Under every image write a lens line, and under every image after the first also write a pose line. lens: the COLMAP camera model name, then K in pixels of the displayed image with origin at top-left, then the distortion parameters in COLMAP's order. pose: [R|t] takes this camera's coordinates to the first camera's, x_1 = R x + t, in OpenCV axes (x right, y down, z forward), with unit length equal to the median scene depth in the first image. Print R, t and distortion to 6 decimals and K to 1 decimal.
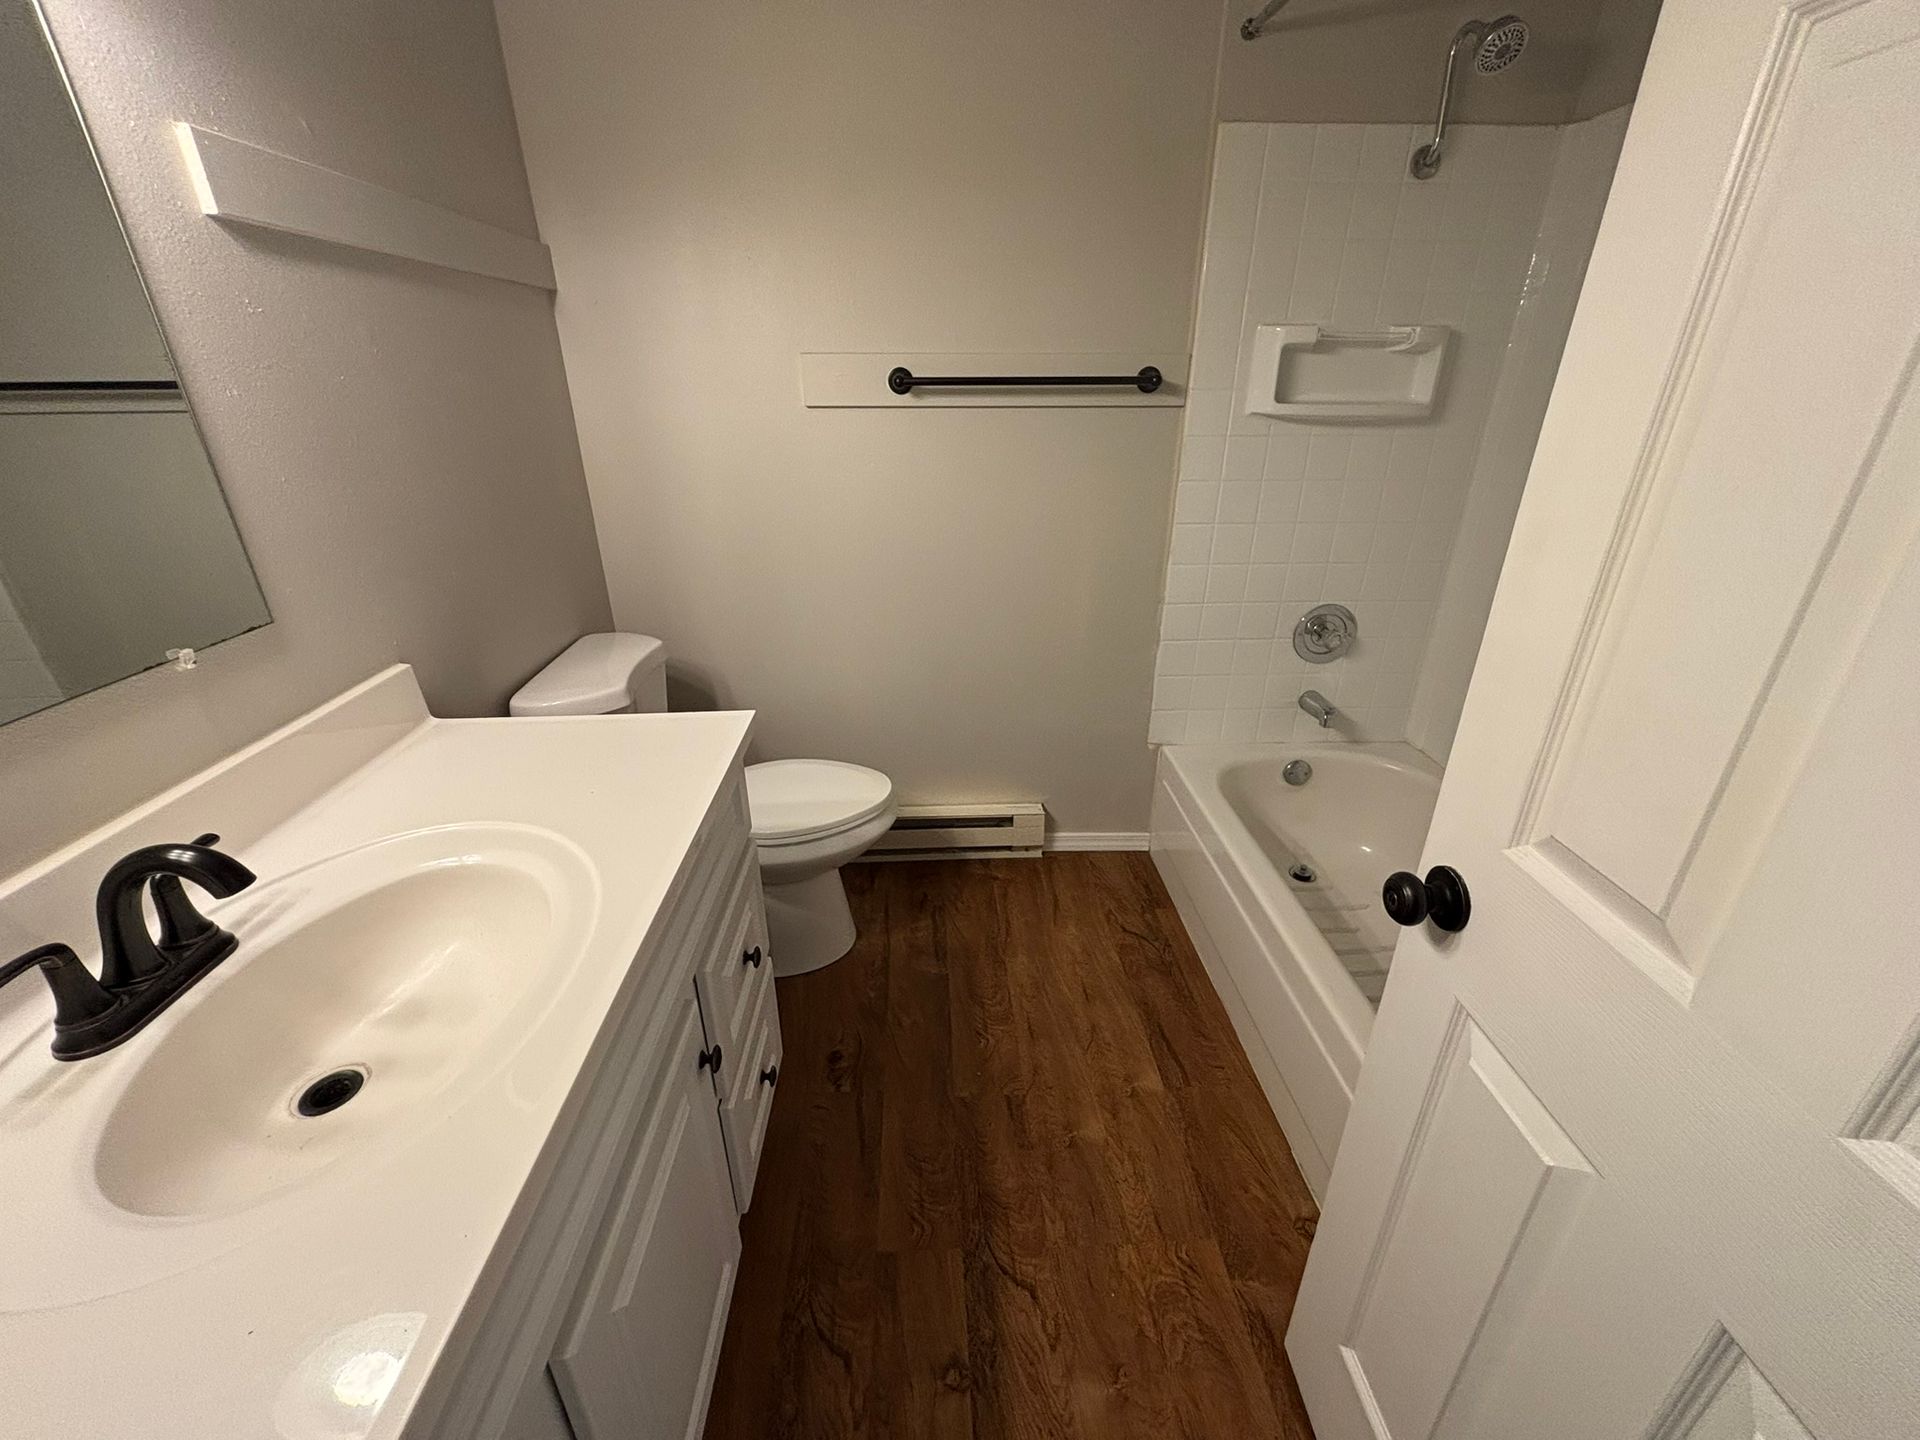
lens RADIAL K [[777.3, 0, 955.2], [0, 777.3, 717.3], [0, 0, 1]] dist [0.001724, -0.000168]
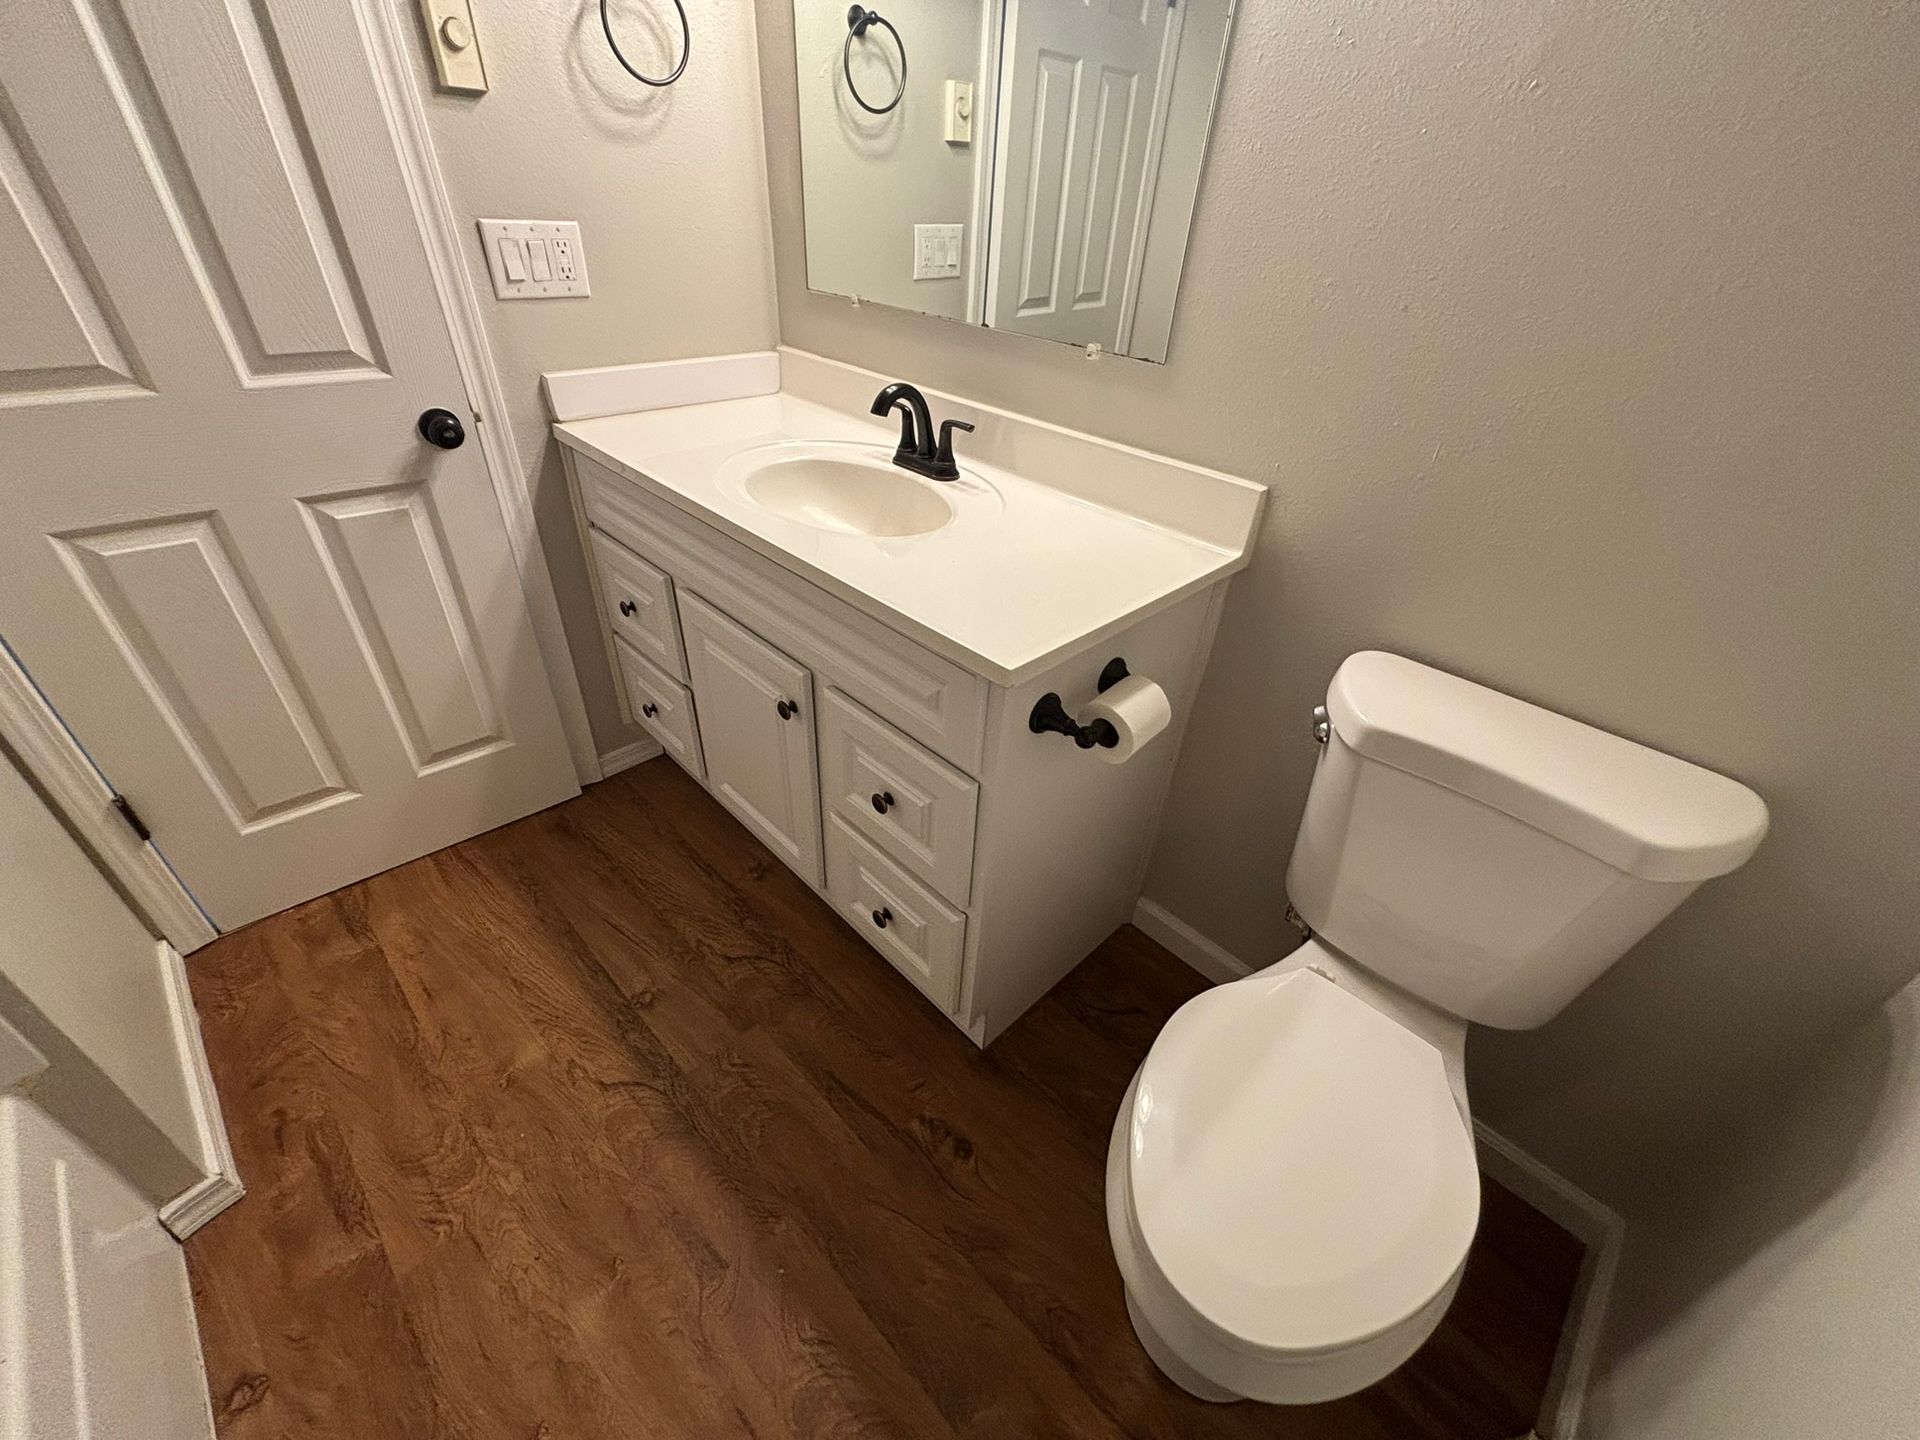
lens RADIAL K [[777.3, 0, 955.2], [0, 777.3, 717.3], [0, 0, 1]] dist [0.001724, -0.000168]
pose [[-0.733089, 0.368467, -0.571675, 0.158012], [-0.317334, 0.558134, 0.766672, -0.459531], [0.601564, 0.743451, -0.292235, 1.146274]]
